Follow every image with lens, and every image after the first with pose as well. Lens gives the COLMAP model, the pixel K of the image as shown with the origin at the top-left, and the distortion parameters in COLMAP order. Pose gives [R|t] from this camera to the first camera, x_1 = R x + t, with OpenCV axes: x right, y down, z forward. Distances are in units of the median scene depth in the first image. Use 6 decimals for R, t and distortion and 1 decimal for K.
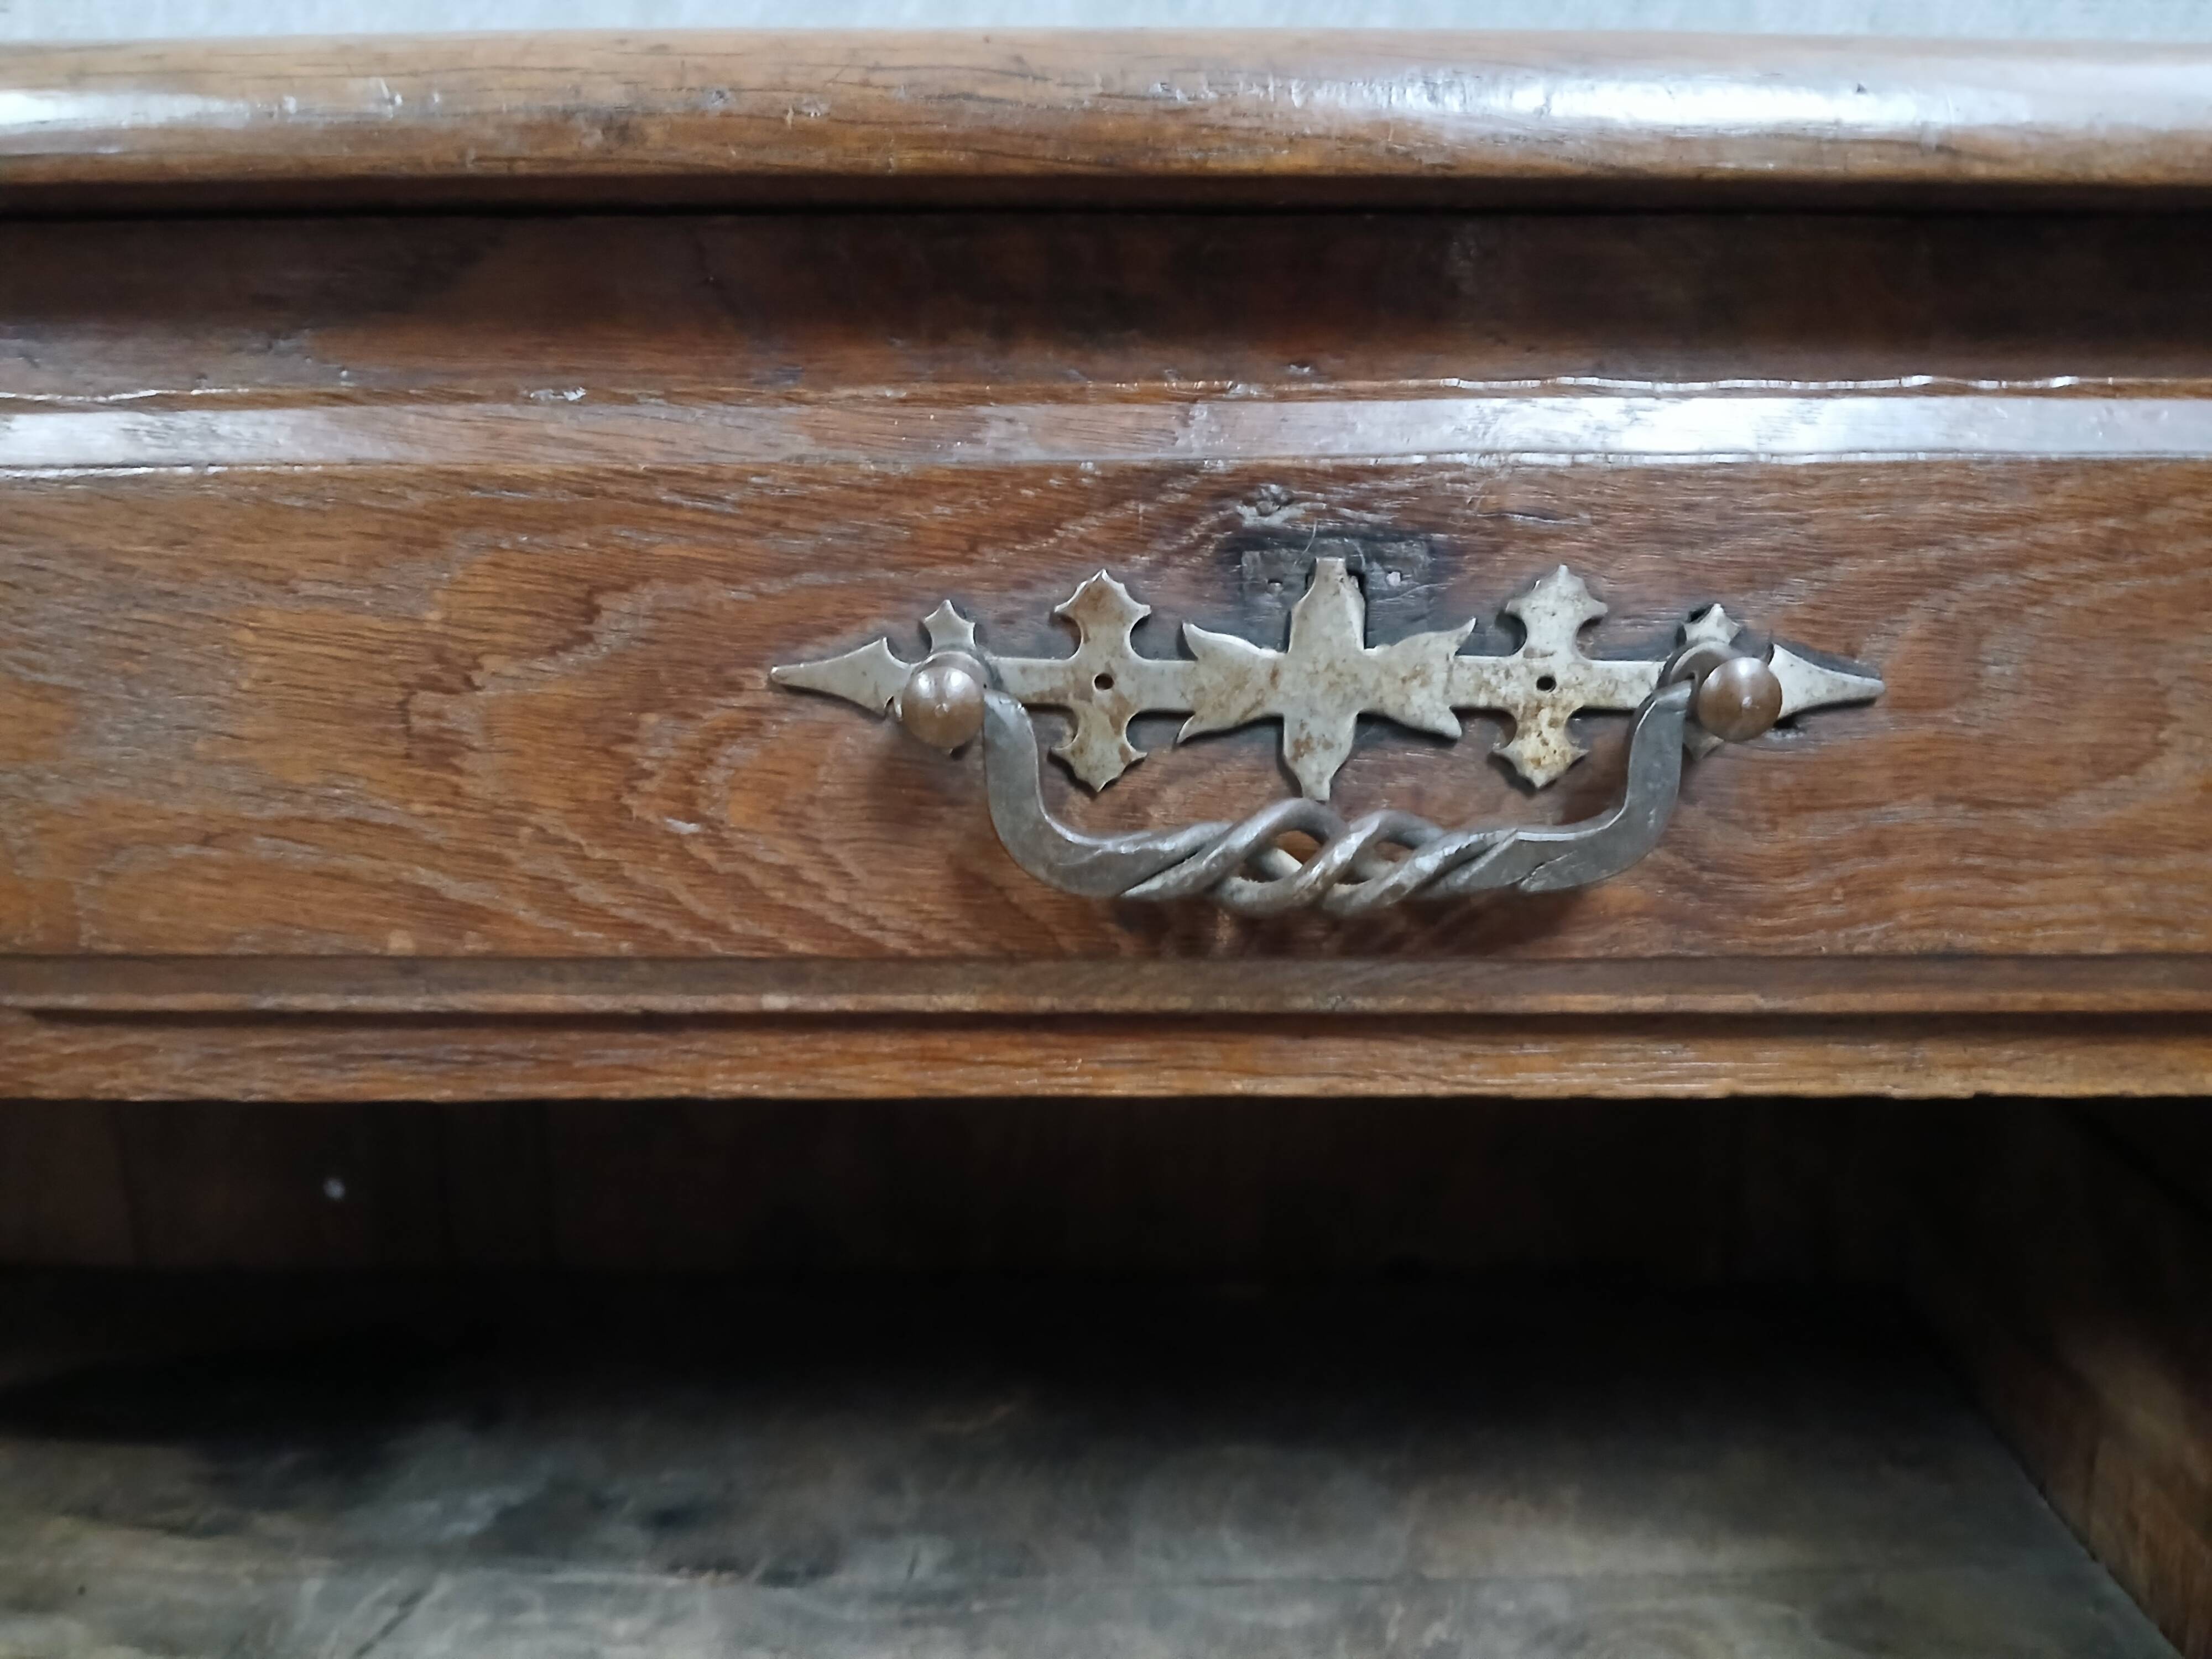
lens RADIAL K [[1741.5, 0, 1116.0], [0, 1741.5, 817.9], [0, 0, 1]] dist [-0.002671, -0.023130]
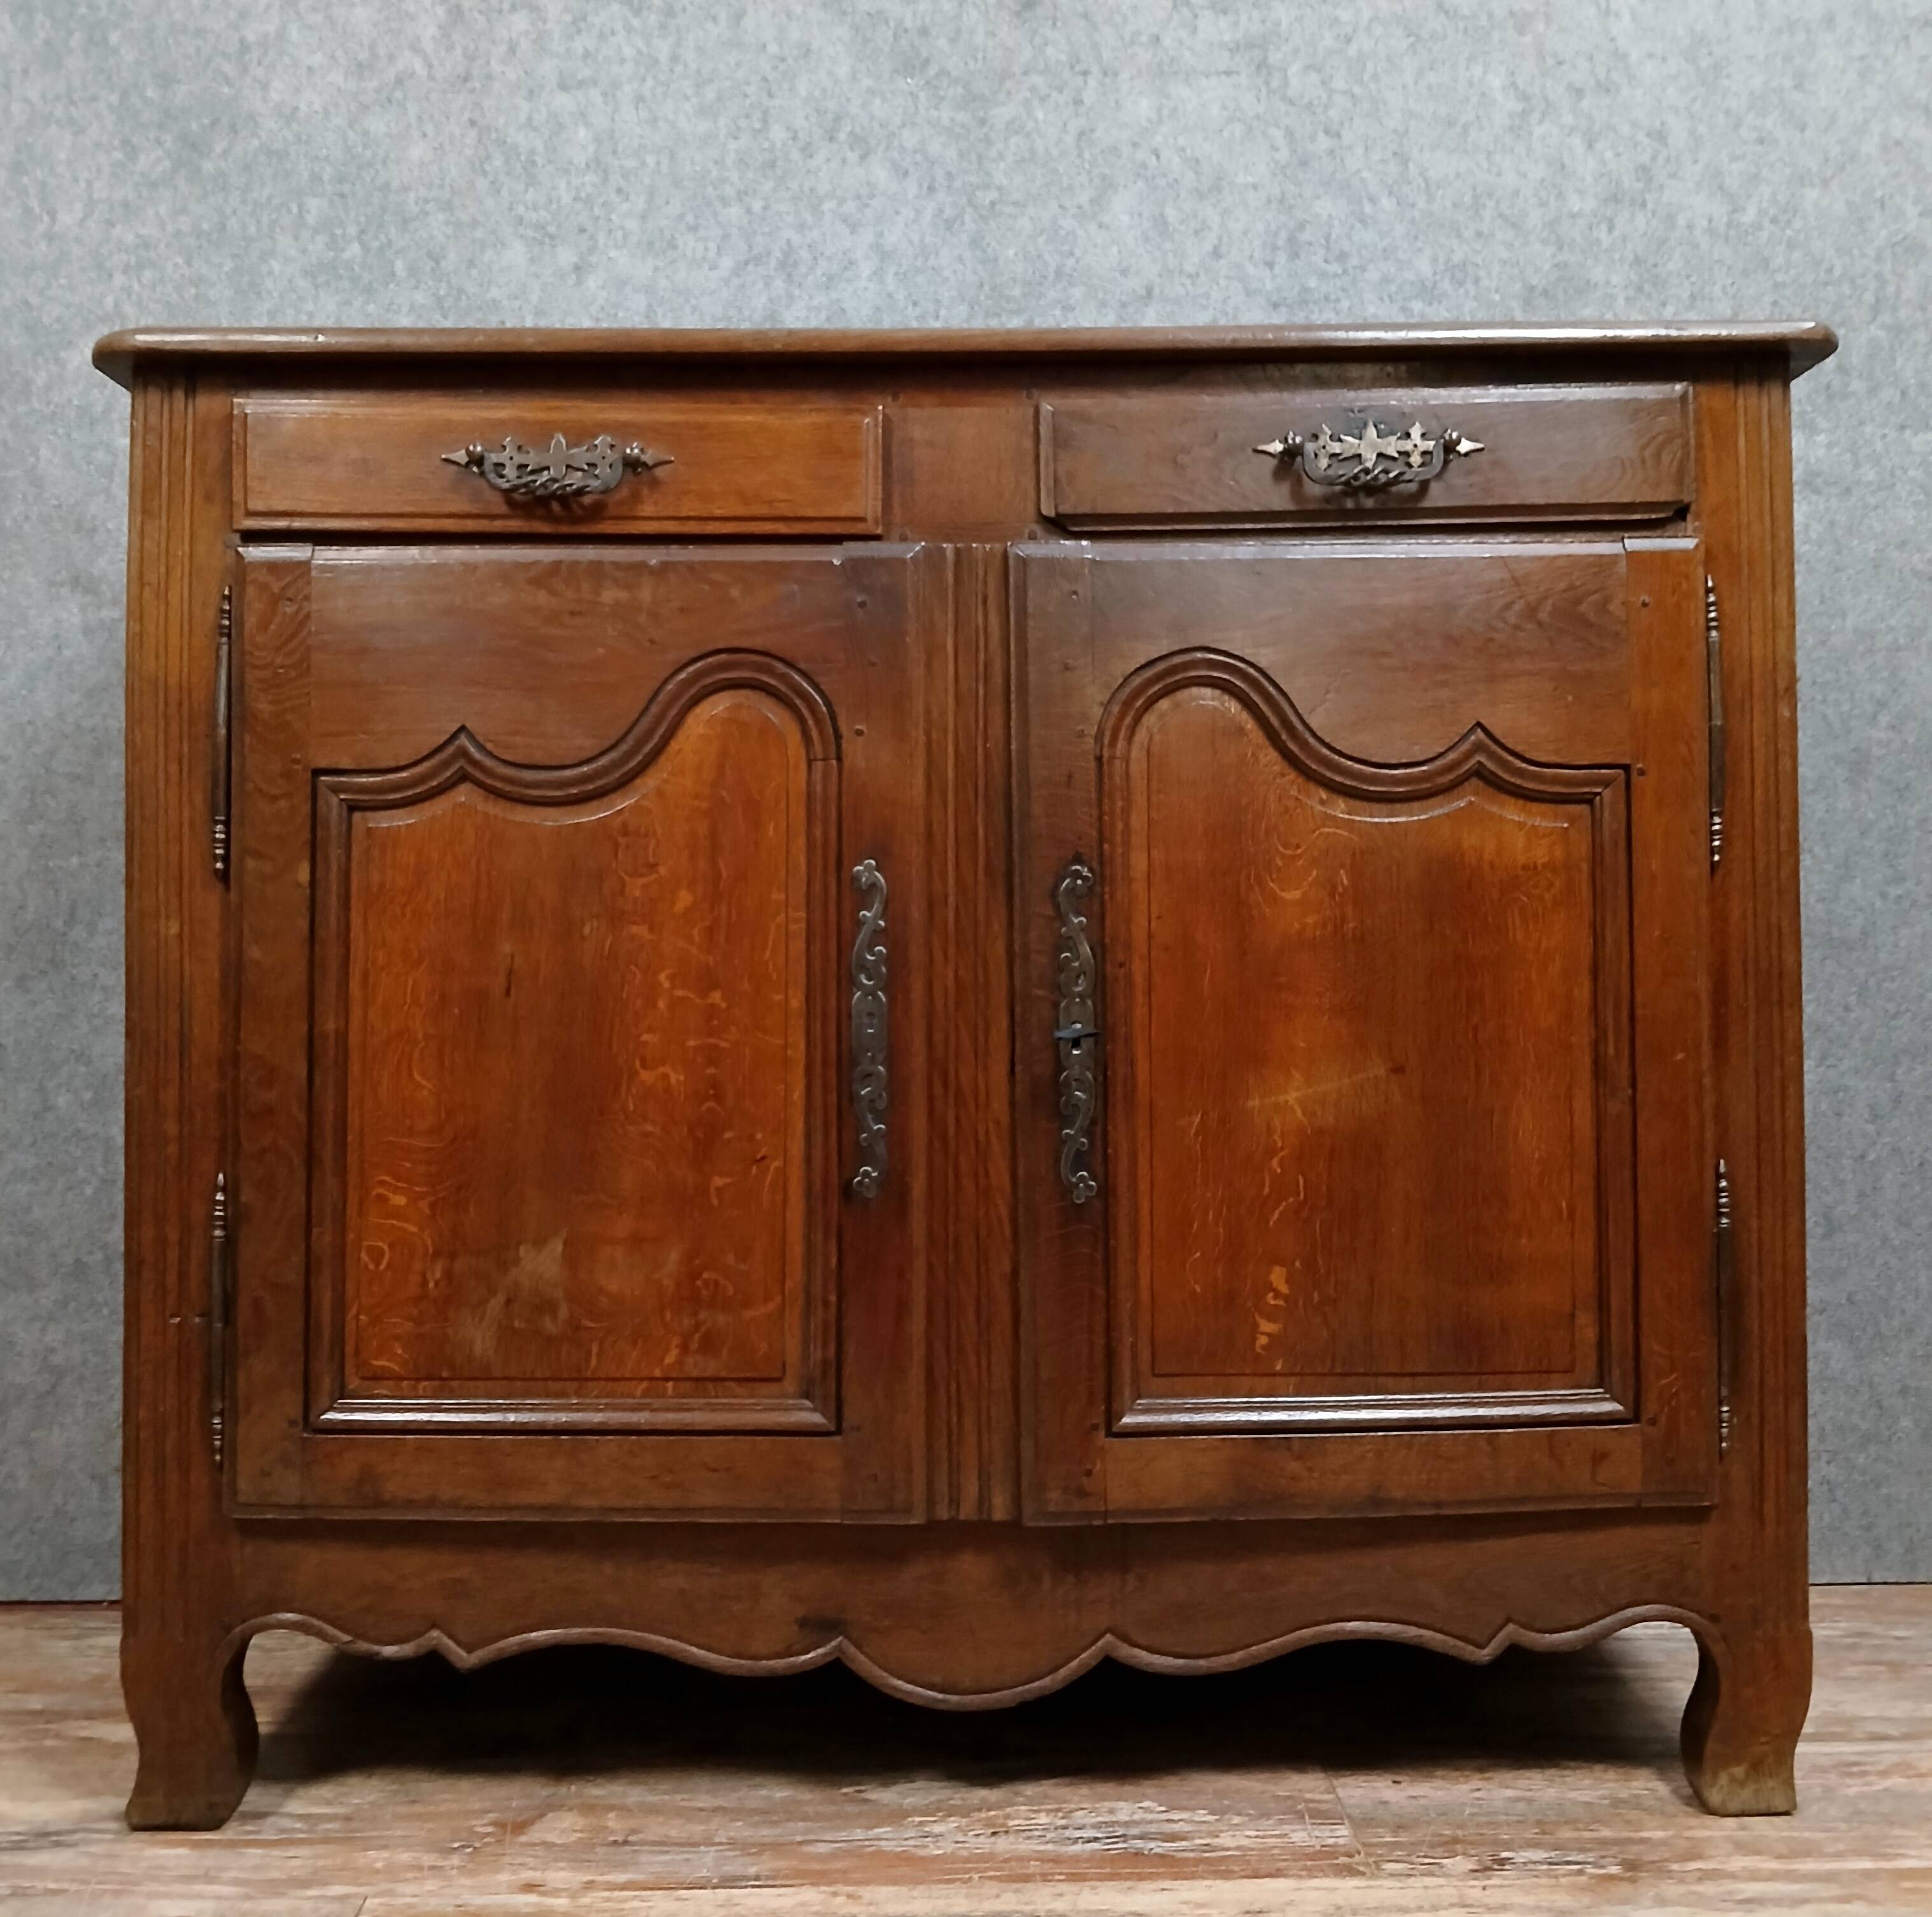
lens RADIAL K [[2066.5, 0, 945.2], [0, 2066.5, 894.8], [0, 0, 1]] dist [0.000087, 0.000000]
pose [[0.999775, -0.014366, 0.015600, -1.162653], [0.017985, 0.964163, -0.264702, 2.612641], [-0.011238, 0.264923, 0.964204, -4.176517]]
